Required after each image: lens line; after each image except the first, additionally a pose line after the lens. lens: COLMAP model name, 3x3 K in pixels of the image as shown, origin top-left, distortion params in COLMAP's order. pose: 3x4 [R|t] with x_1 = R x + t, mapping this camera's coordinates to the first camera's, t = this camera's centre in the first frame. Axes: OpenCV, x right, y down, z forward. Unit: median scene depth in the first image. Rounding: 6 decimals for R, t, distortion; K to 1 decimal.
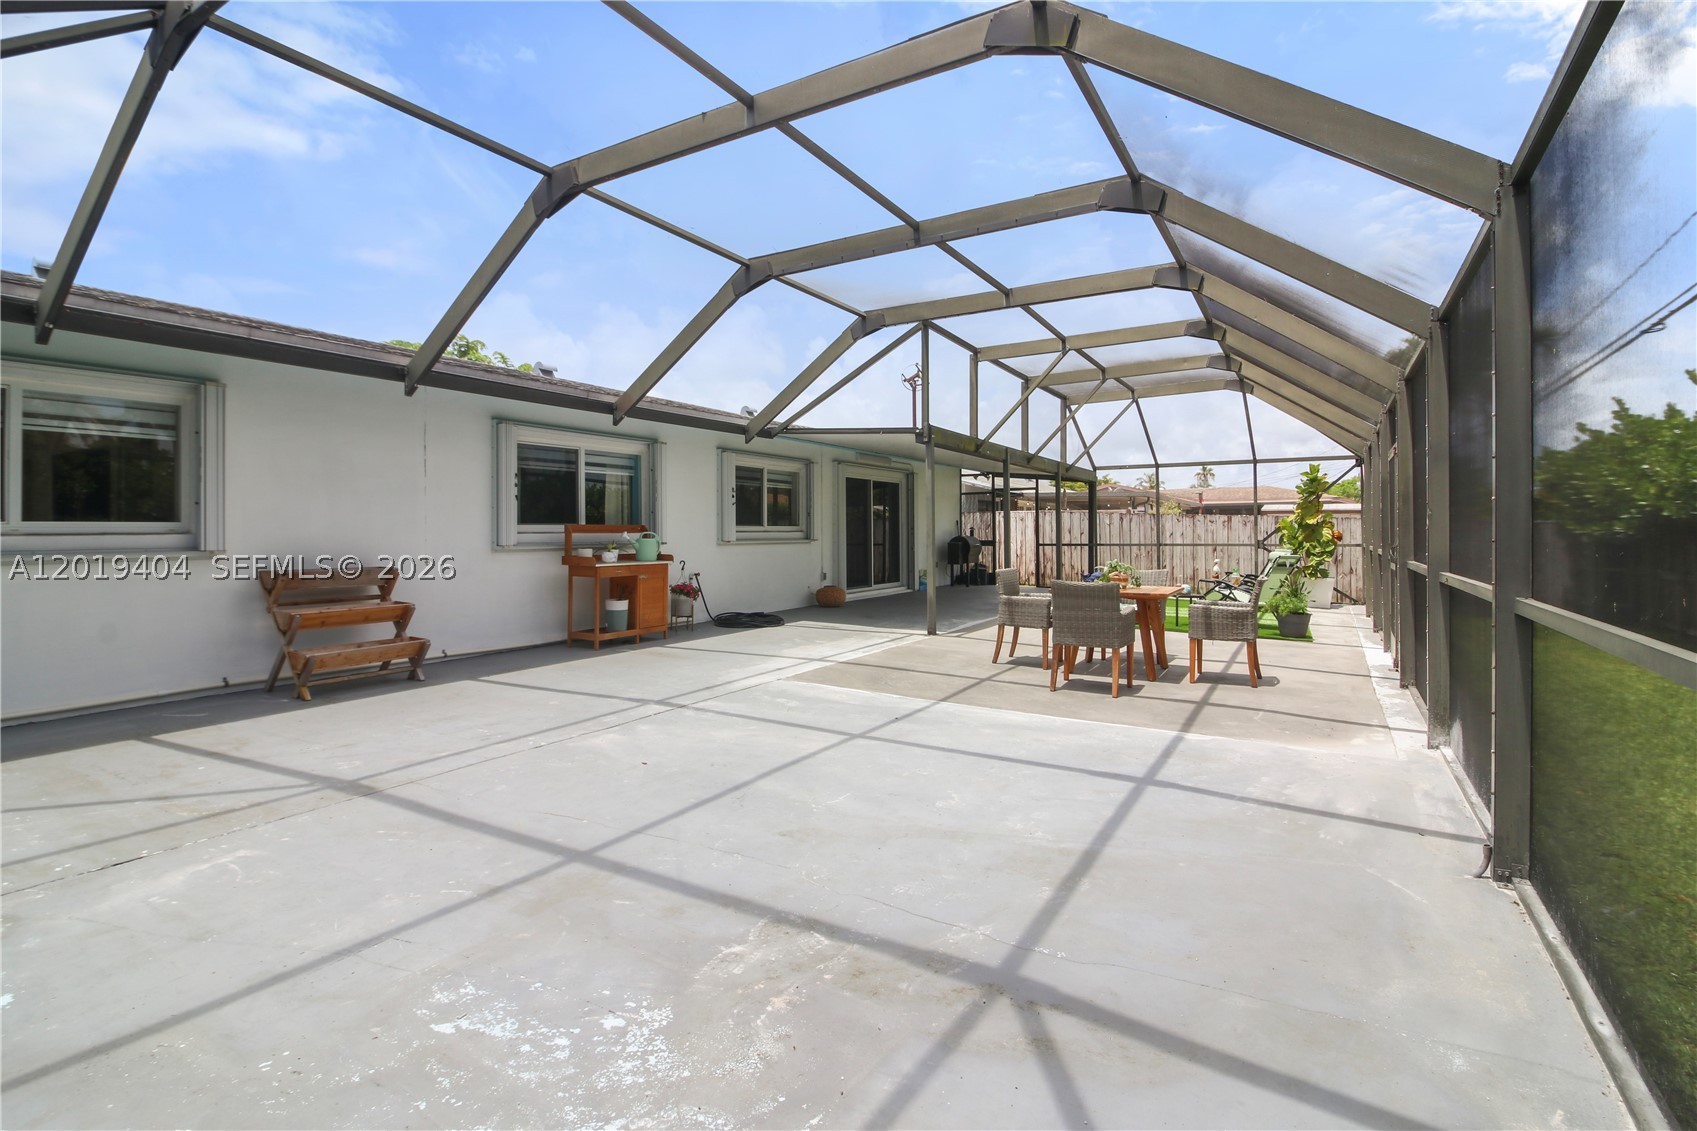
lens RADIAL K [[790.3, 0, 839.3], [0, 790.3, 536.4], [0, 0, 1]] dist [-0.001155, -0.011067]
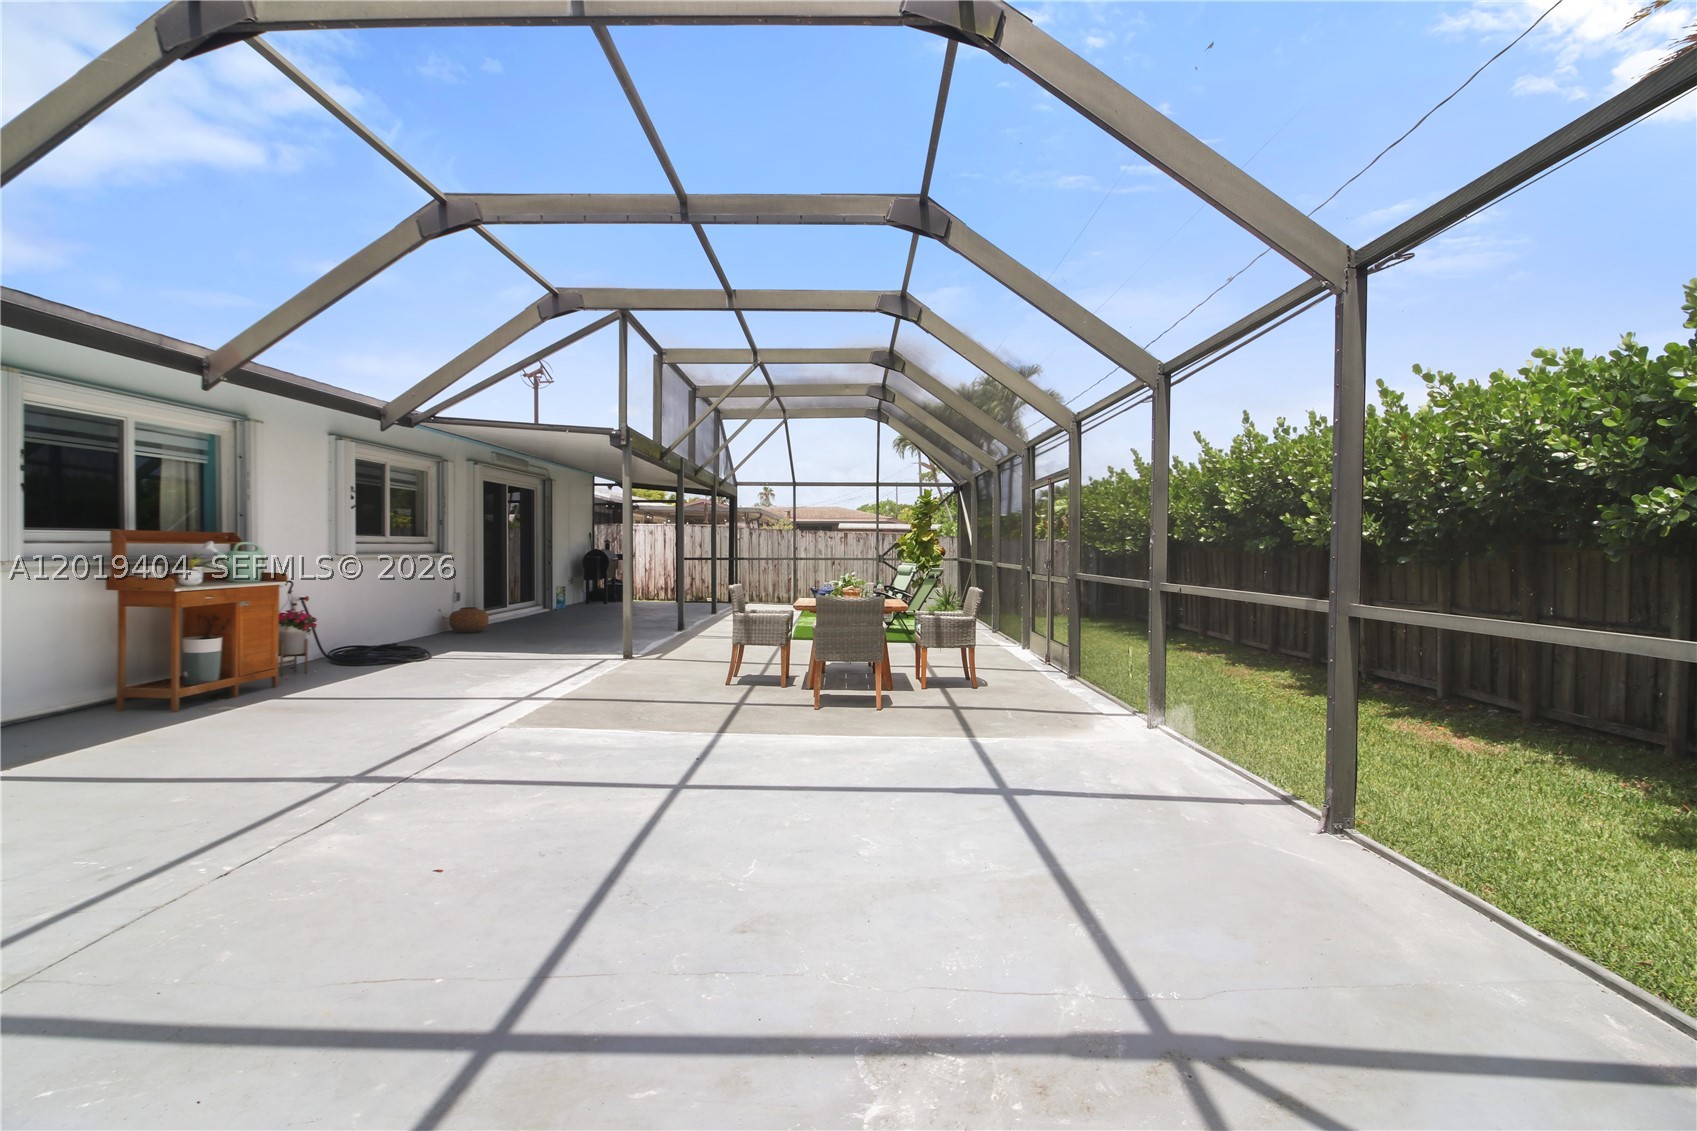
lens RADIAL K [[790.3, 0, 839.3], [0, 790.3, 560.1], [0, 0, 1]] dist [-0.001155, -0.011067]
pose [[0.862668, -0.001296, 0.505770, -0.169919], [-0.005072, 0.999924, 0.011213, 0.000050], [-0.505746, -0.012239, 0.862596, 0.123893]]
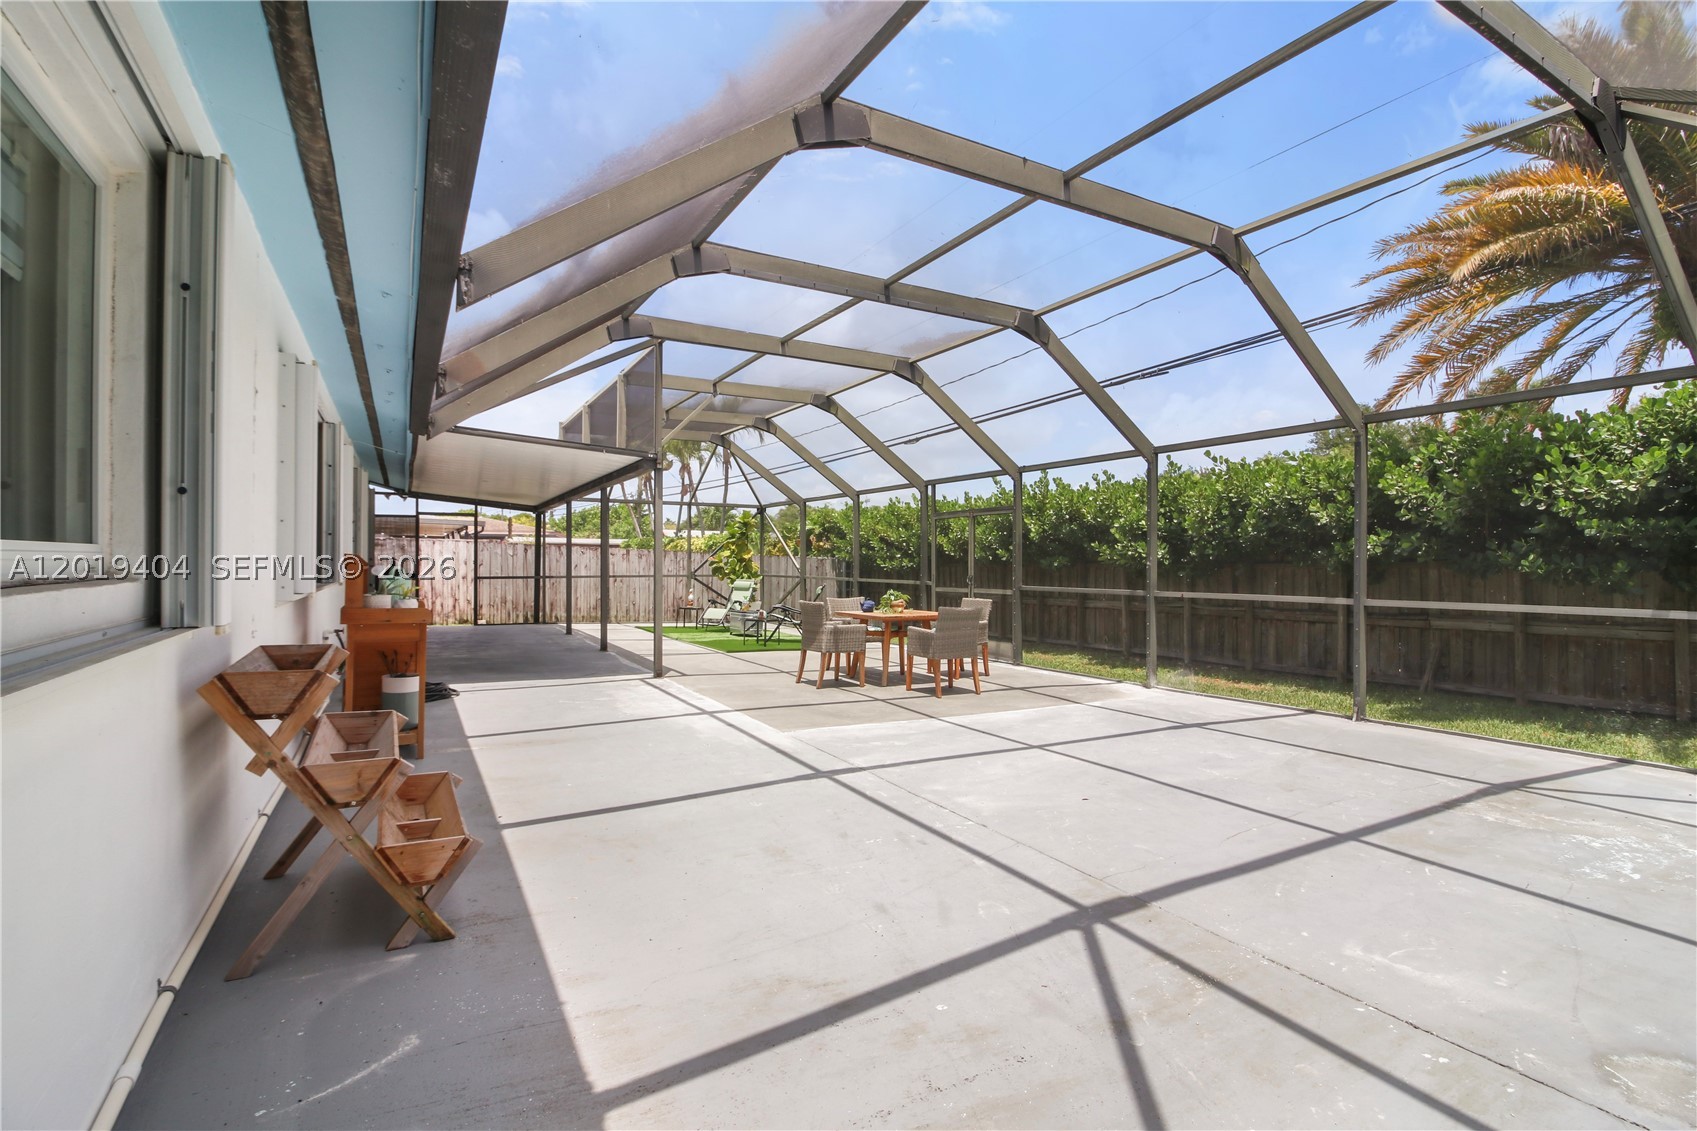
lens RADIAL K [[790.3, 0, 851.3], [0, 790.3, 565.9], [0, 0, 1]] dist [-0.001155, -0.011067]
pose [[0.496741, 0.000322, 0.867899, -0.739778], [-0.000727, 1.000000, 0.000045, -0.007954], [-0.867898, -0.000653, 0.496741, 0.436289]]
